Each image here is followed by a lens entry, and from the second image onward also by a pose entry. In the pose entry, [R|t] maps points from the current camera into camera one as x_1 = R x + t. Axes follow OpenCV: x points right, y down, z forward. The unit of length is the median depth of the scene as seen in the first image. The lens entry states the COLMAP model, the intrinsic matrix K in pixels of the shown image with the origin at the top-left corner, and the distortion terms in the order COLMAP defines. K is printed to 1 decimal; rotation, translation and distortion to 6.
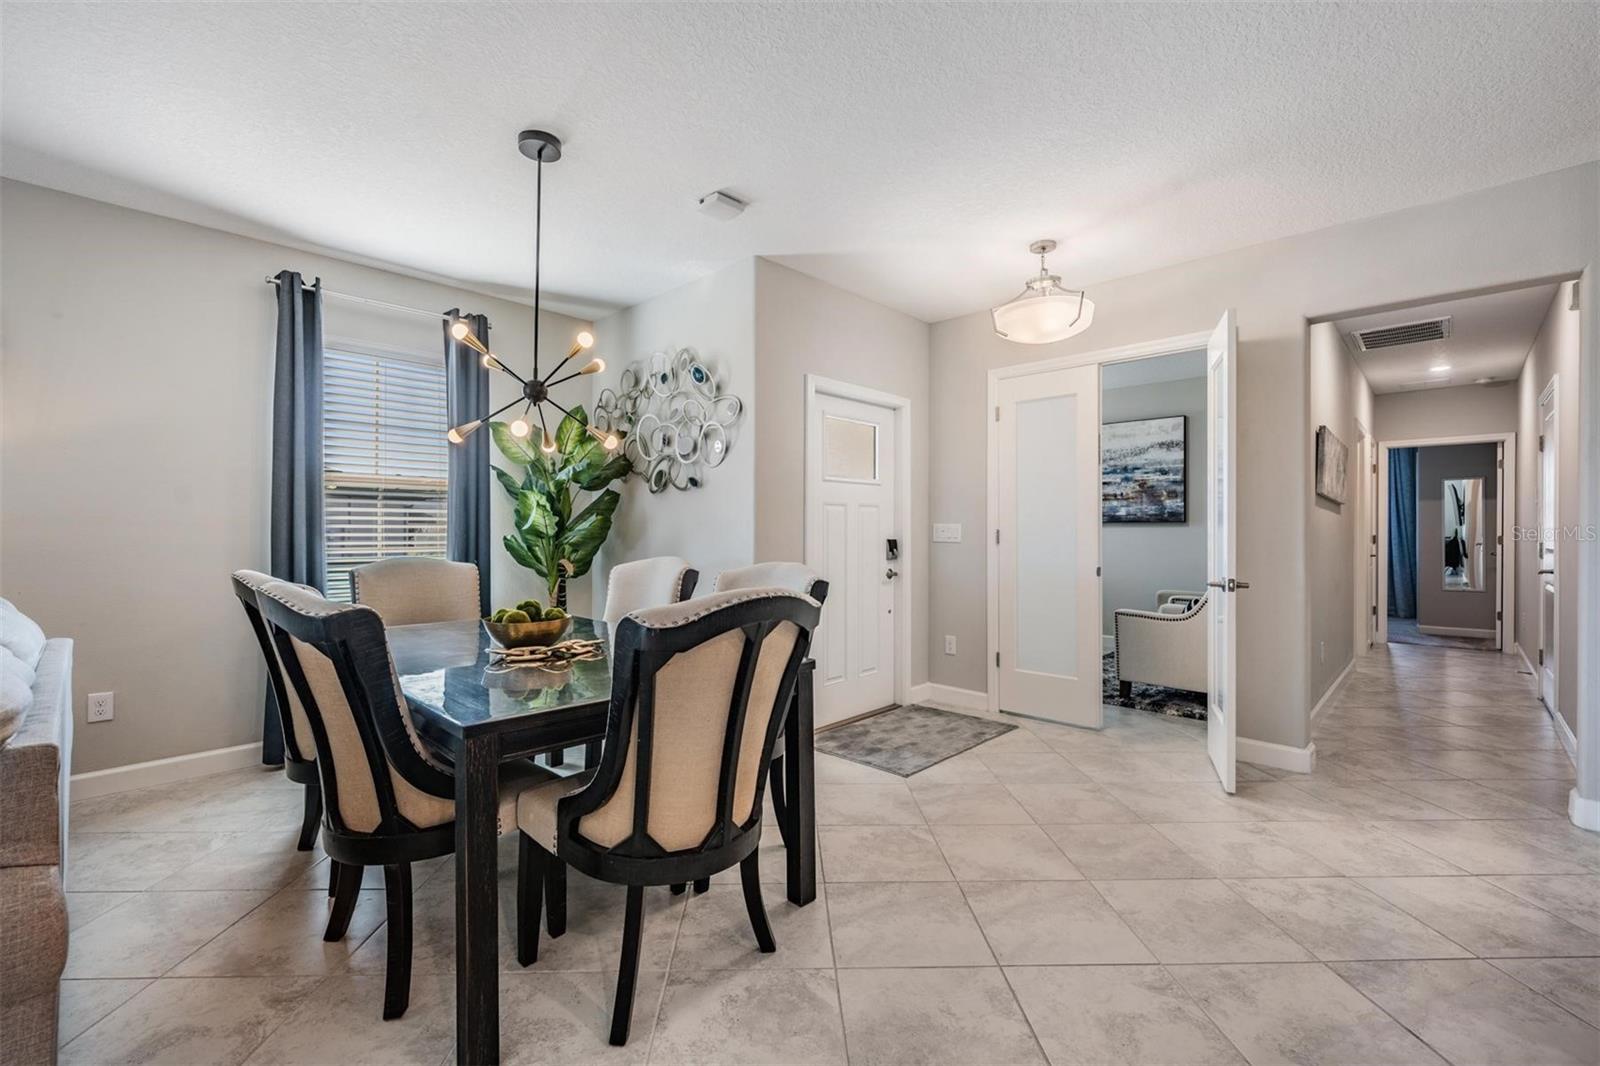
lens RADIAL K [[679.3, 0, 792.2], [0, 679.3, 536.3], [0, 0, 1]] dist [-0.000657, 0.000226]
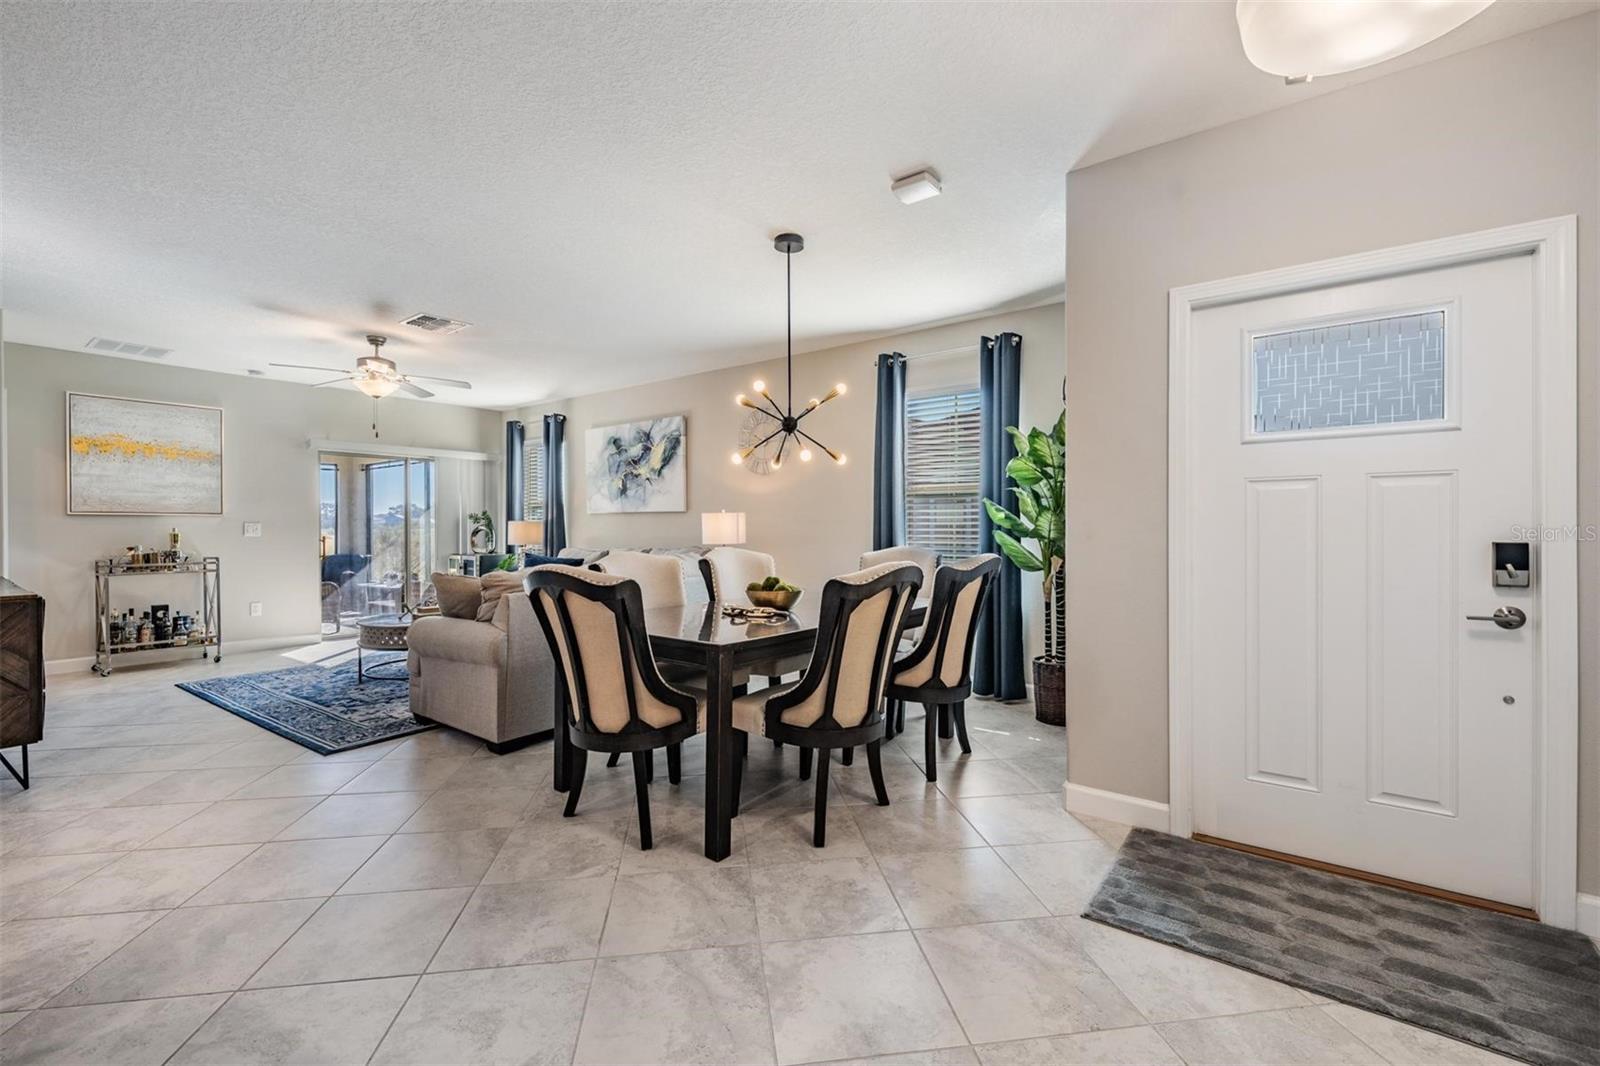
lens RADIAL K [[679.3, 0, 804.0], [0, 679.3, 530.9], [0, 0, 1]] dist [-0.000657, 0.000226]
pose [[0.125970, 0.004444, -0.992024, 0.578091], [-0.003434, 0.999986, 0.004044, -0.003749], [0.992028, 0.002897, 0.125983, 0.506084]]
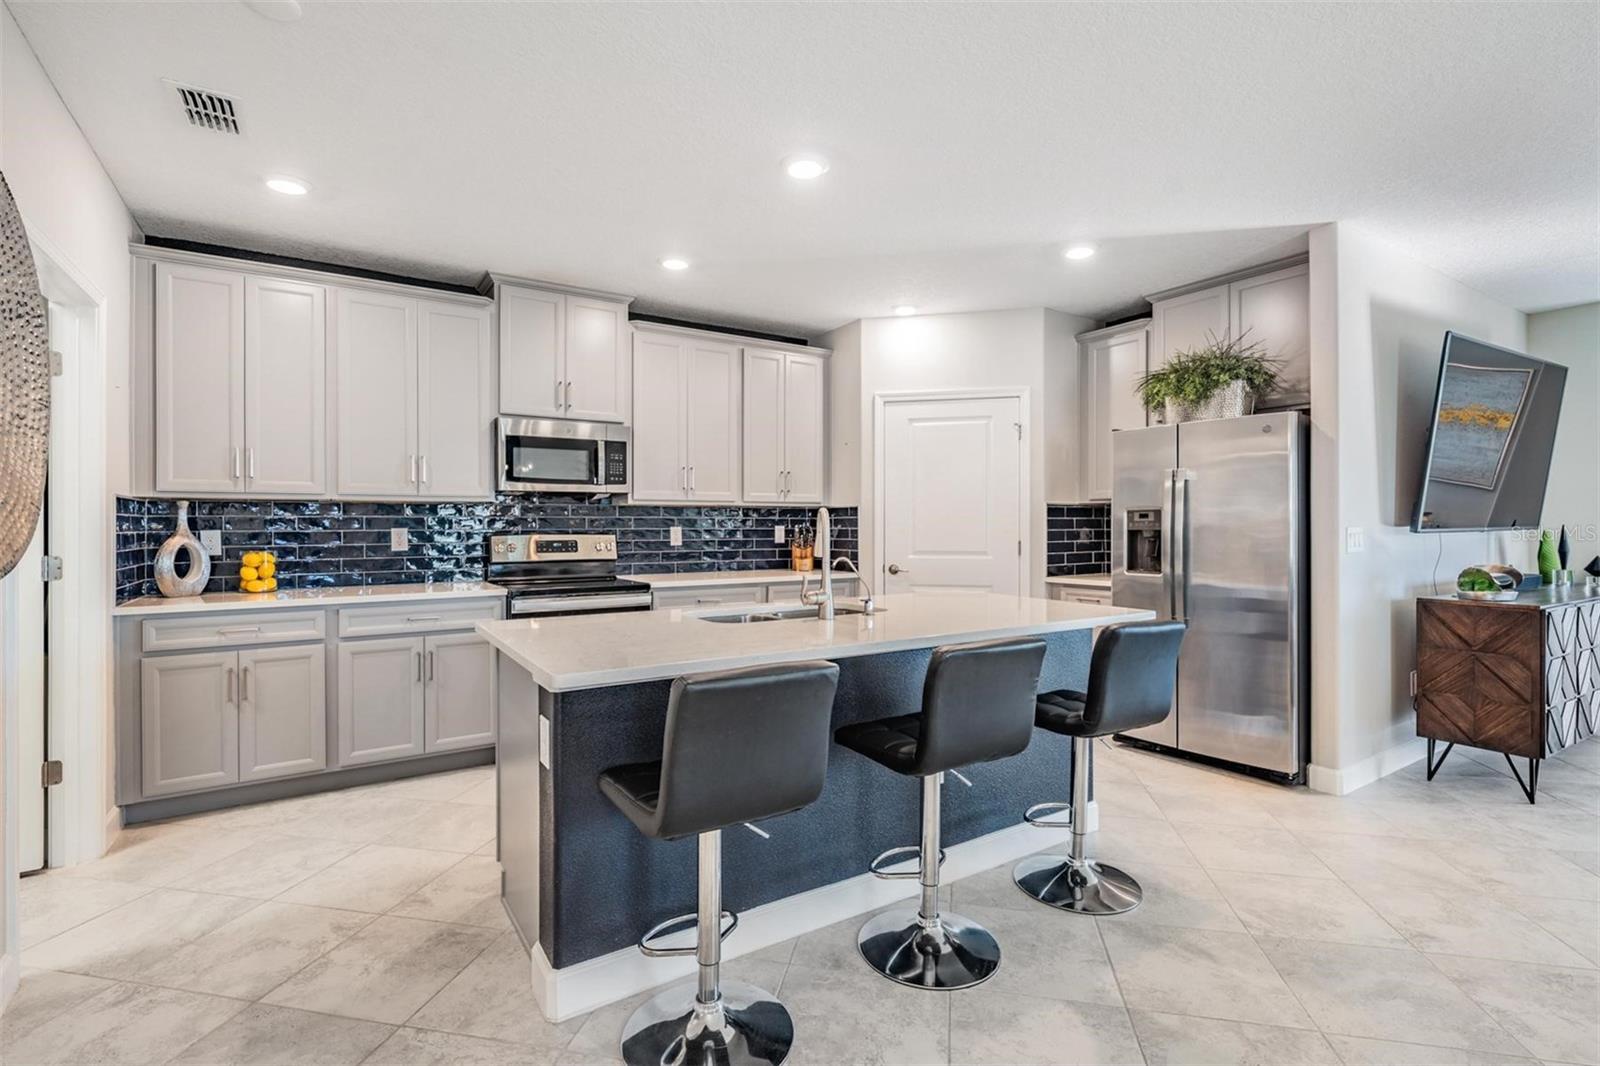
lens RADIAL K [[738.5, 0, 800.4], [0, 738.5, 524.5], [0, 0, 1]] dist [0.002923, 0.000543]
pose [[-0.974975, 0.000413, 0.222314, 0.322995], [0.002105, 0.999971, 0.007373, -0.020898], [-0.222304, 0.007657, -0.974947, 0.699515]]
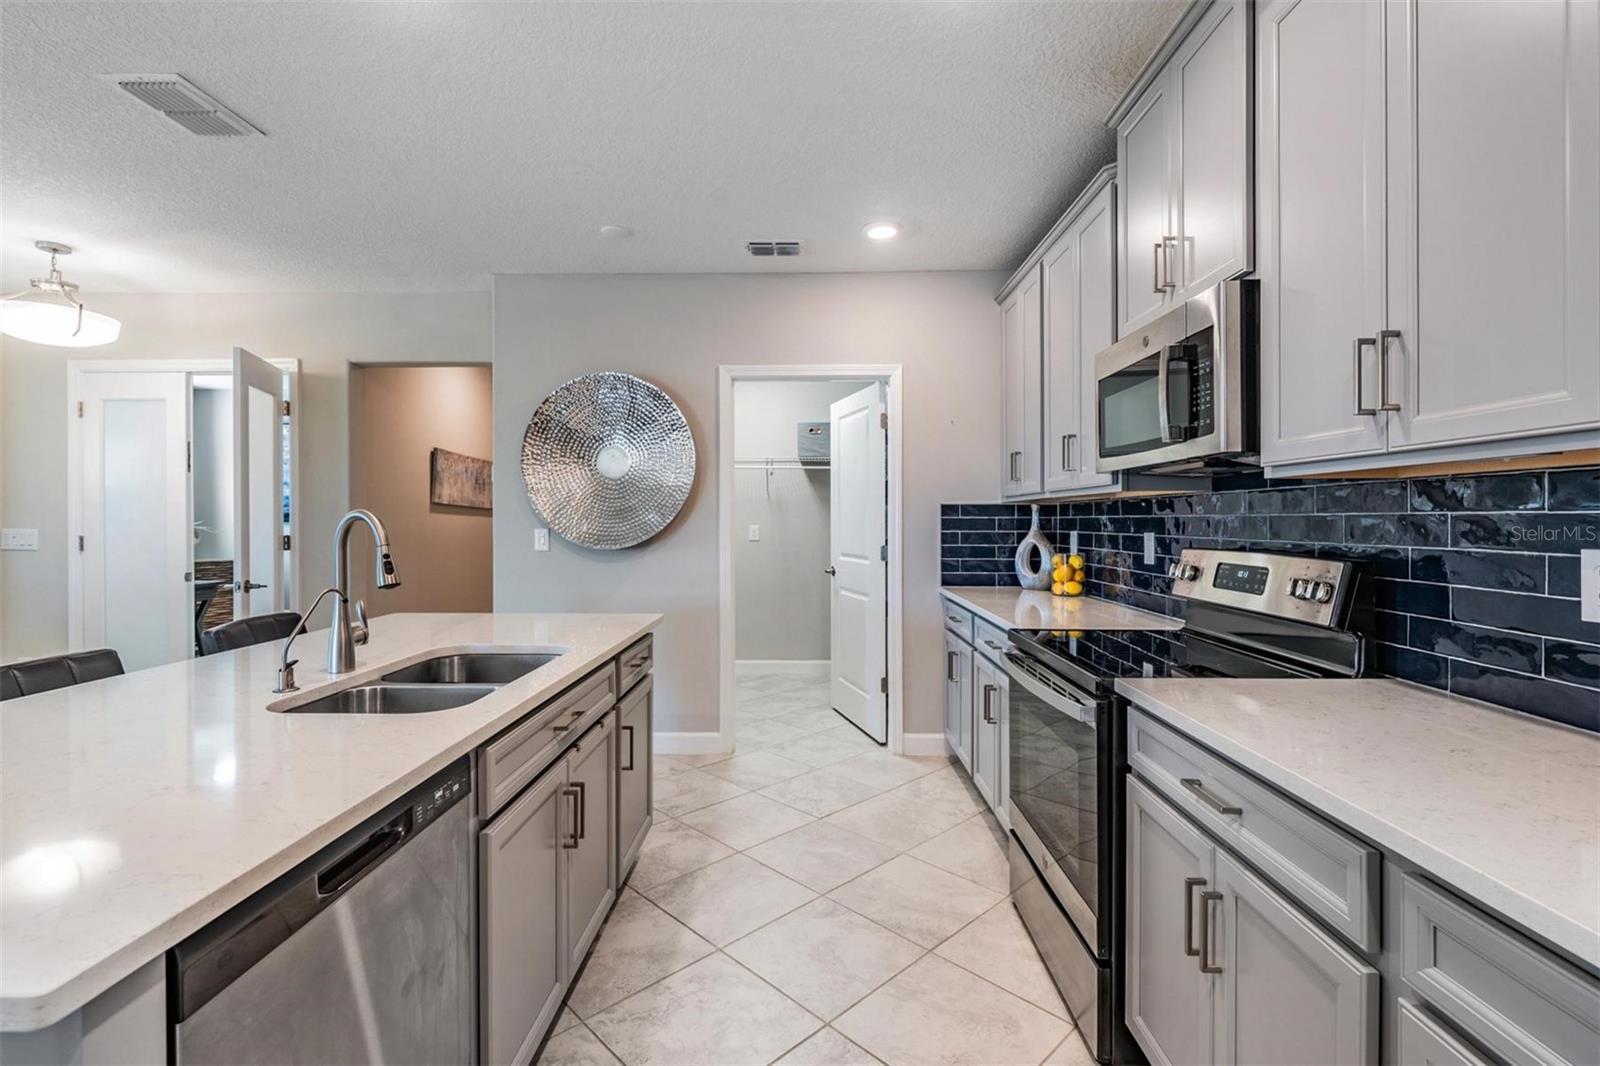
lens RADIAL K [[727.7, 0, 801.9], [0, 727.7, 523.7], [0, 0, 1]] dist [-0.001295, -0.000703]
pose [[0.728785, -0.004819, 0.684726, 0.345205], [0.006088, 0.999981, 0.000558, -0.021223], [-0.684715, 0.003762, 0.728801, -0.381728]]
